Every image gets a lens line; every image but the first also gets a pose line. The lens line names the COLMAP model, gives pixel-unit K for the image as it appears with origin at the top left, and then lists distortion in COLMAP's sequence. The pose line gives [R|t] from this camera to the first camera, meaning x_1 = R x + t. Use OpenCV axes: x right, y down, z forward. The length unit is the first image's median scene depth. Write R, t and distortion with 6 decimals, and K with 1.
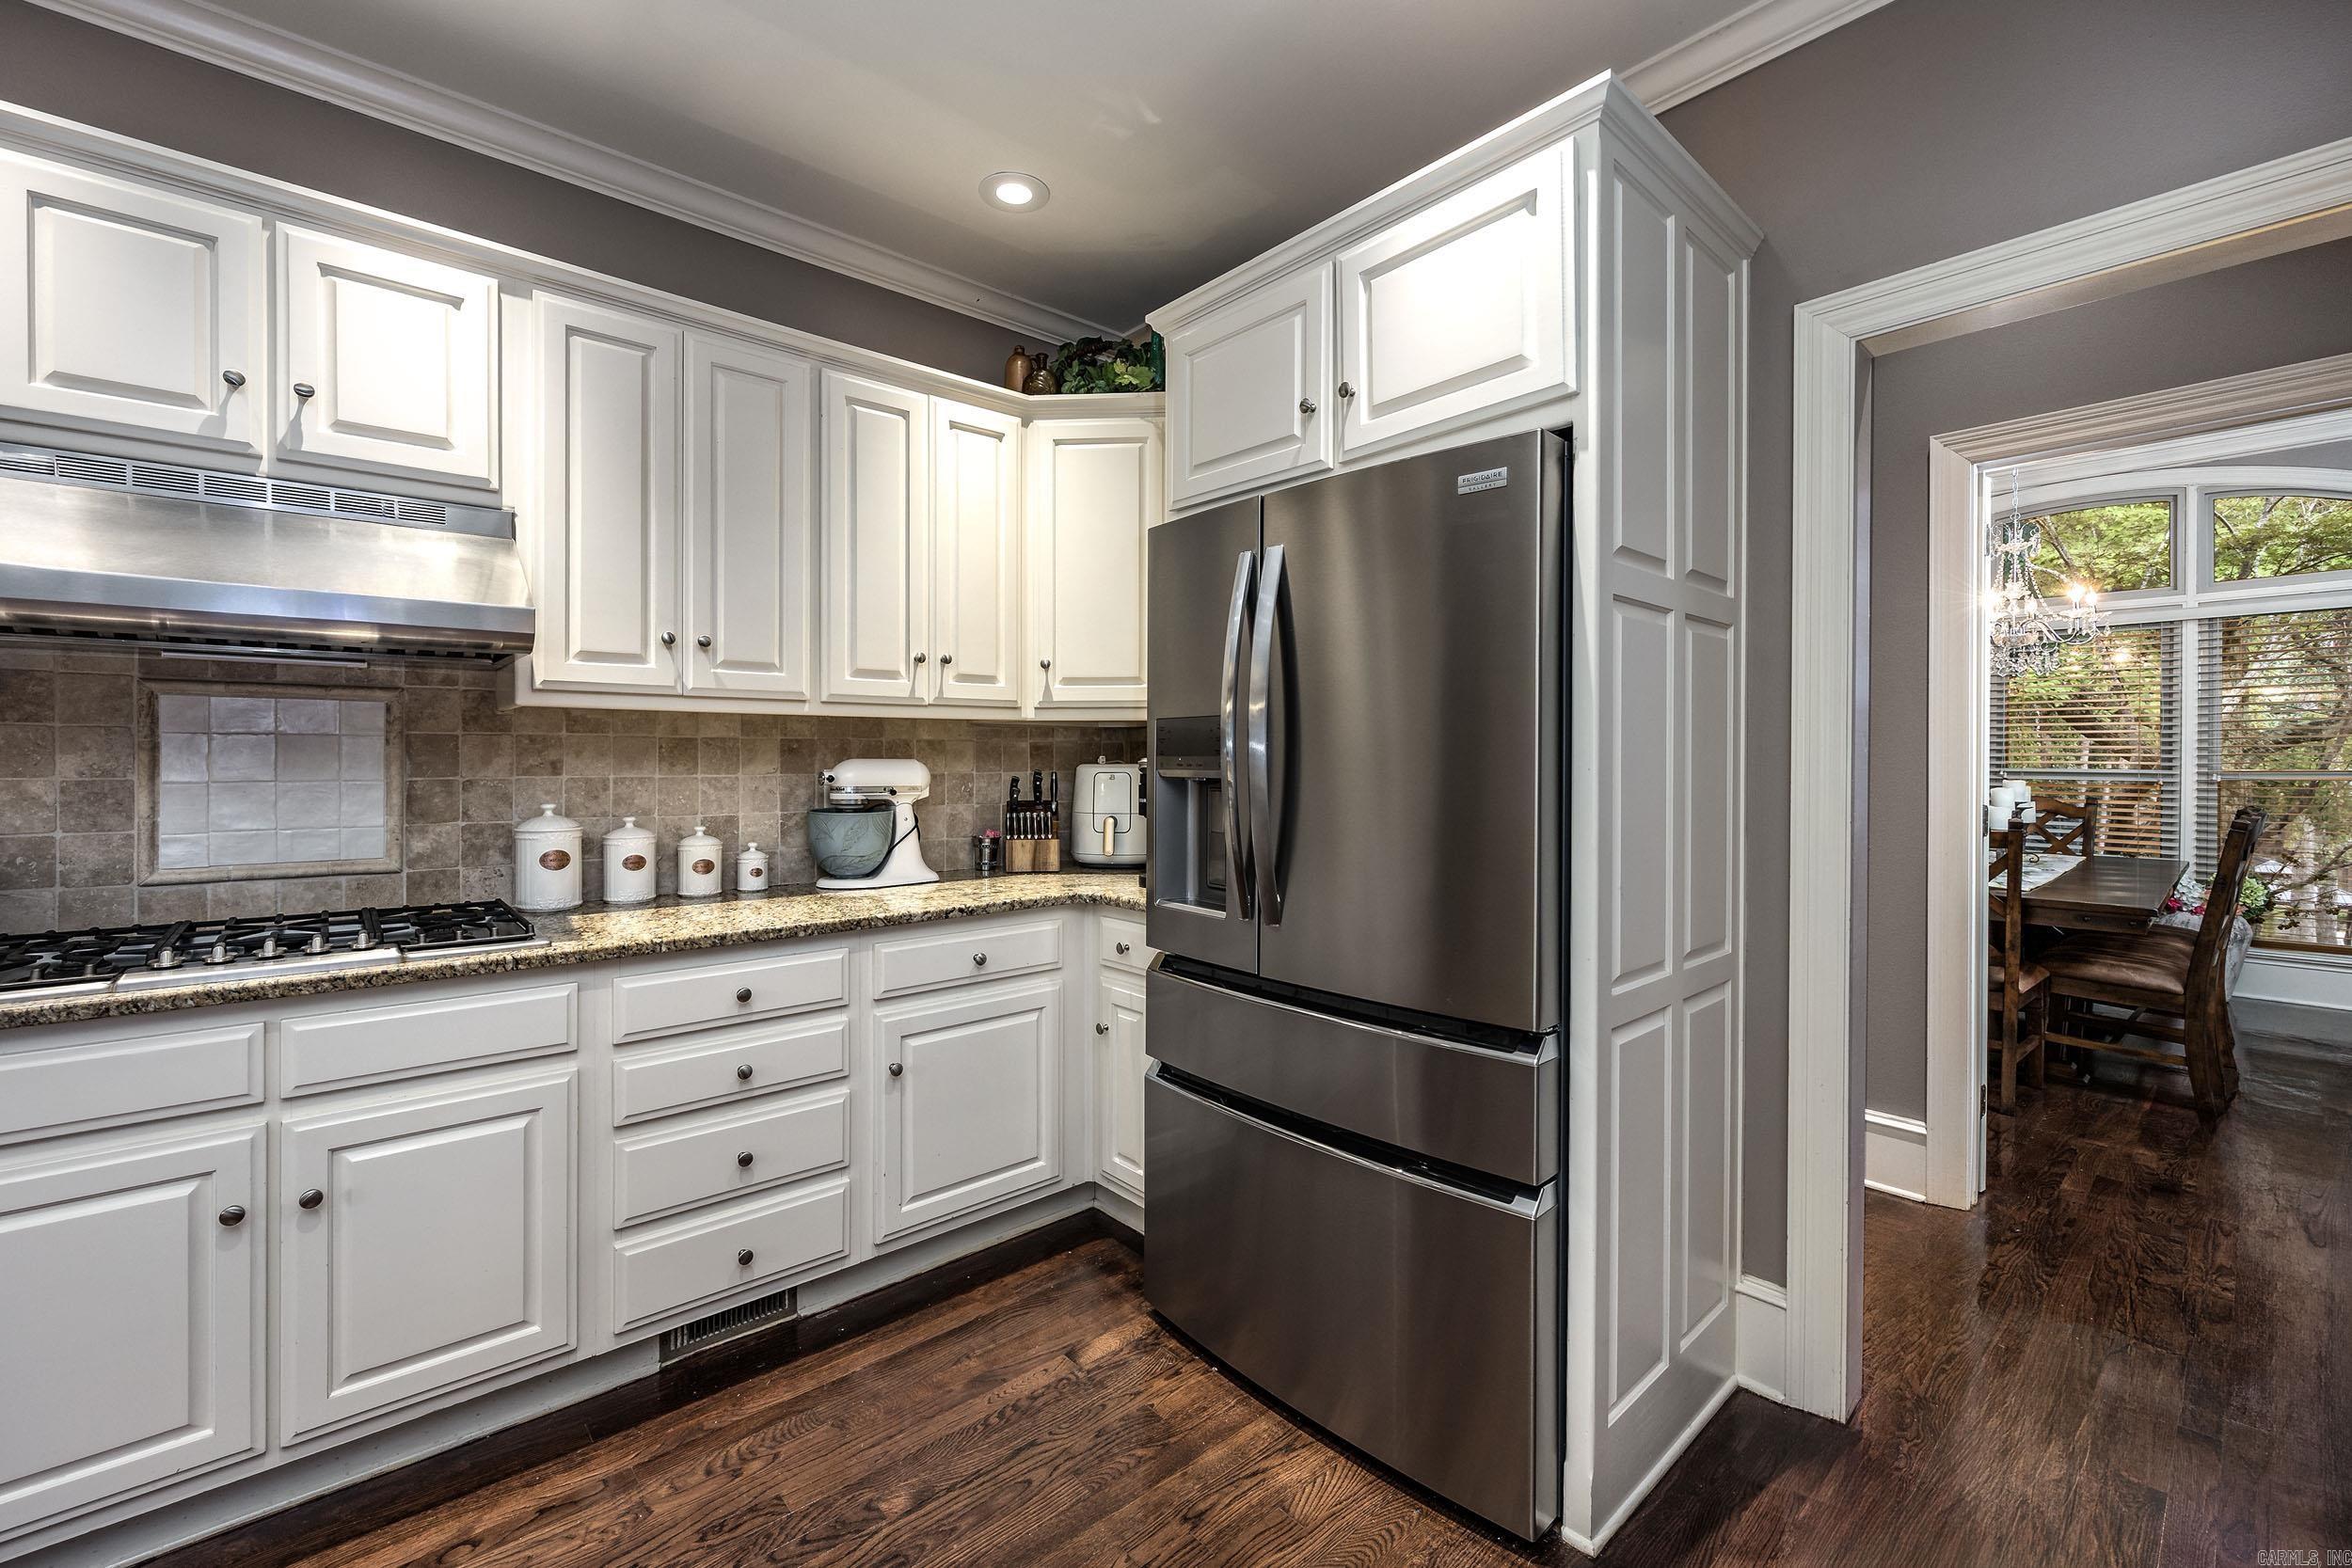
lens RADIAL K [[875.8, 0, 1296.3], [0, 875.8, 769.2], [0, 0, 1]] dist [-0.000943, -0.001693]
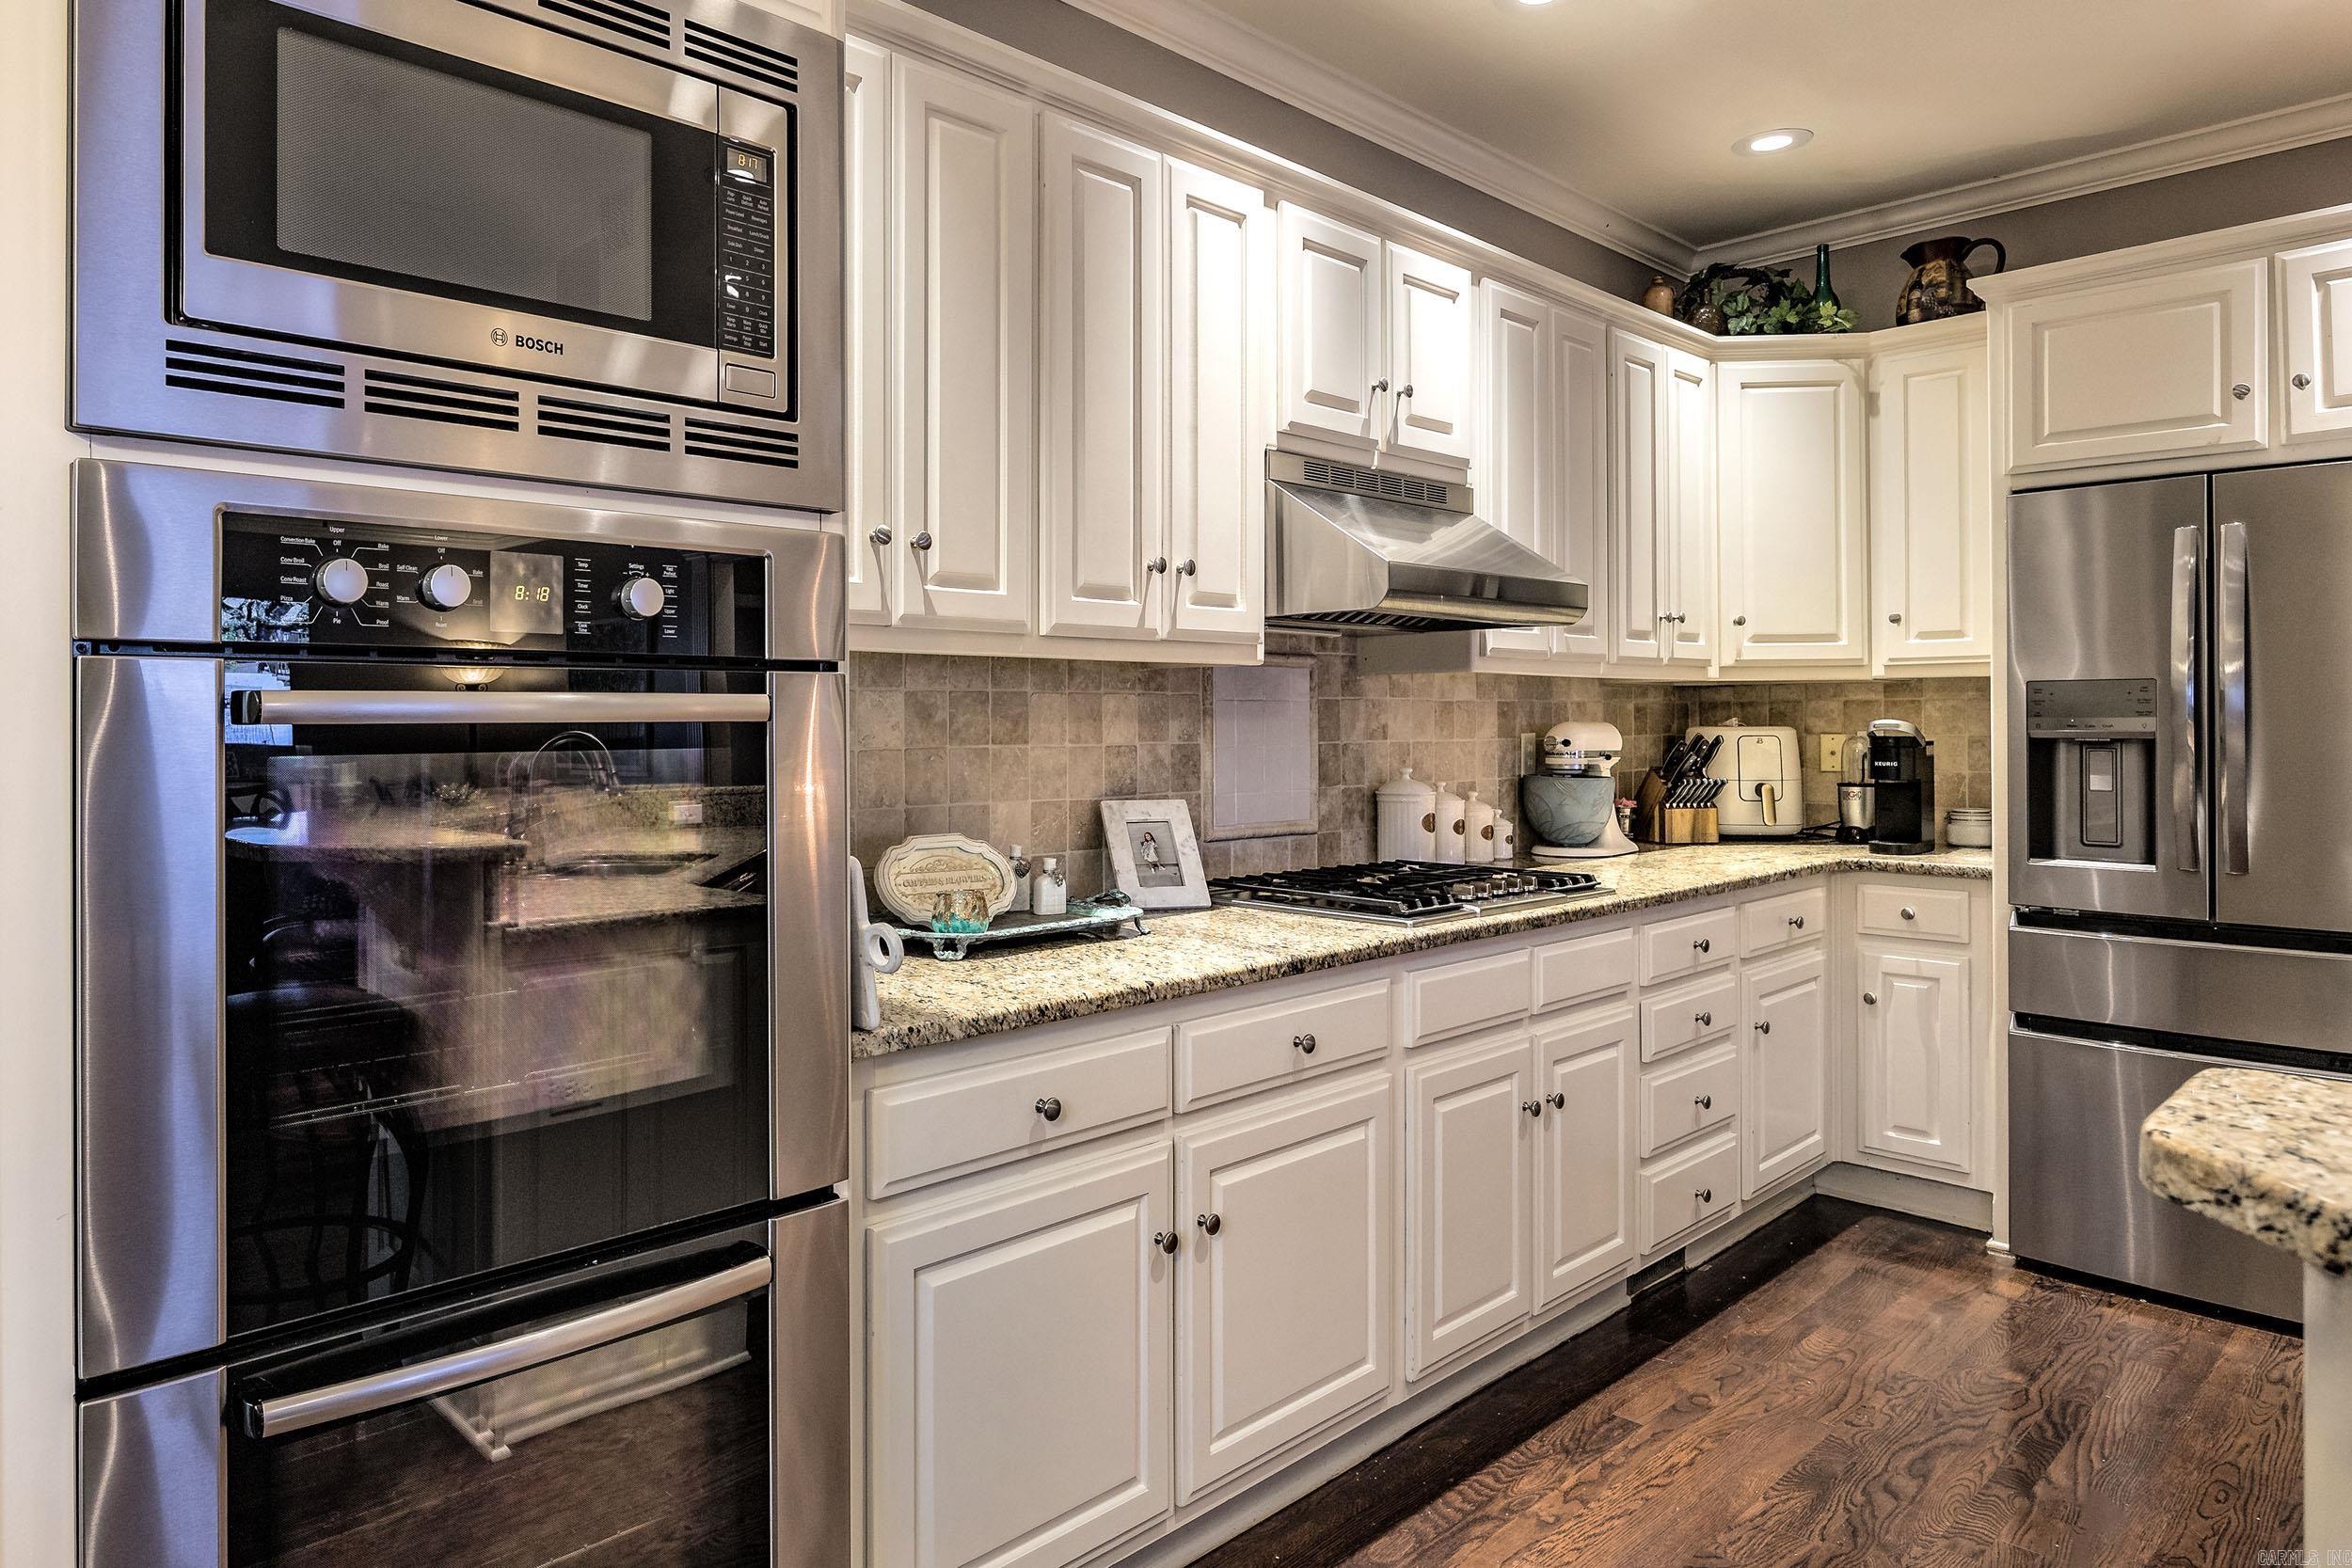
lens RADIAL K [[1309.0, 0, 1185.1], [0, 1309.0, 721.6], [0, 0, 1]] dist [-0.005697, -0.001739]
pose [[0.999988, -0.003921, -0.002771, -1.144119], [0.003890, 0.999933, -0.010891, 0.001957], [0.002814, 0.010881, 0.999937, -0.531325]]
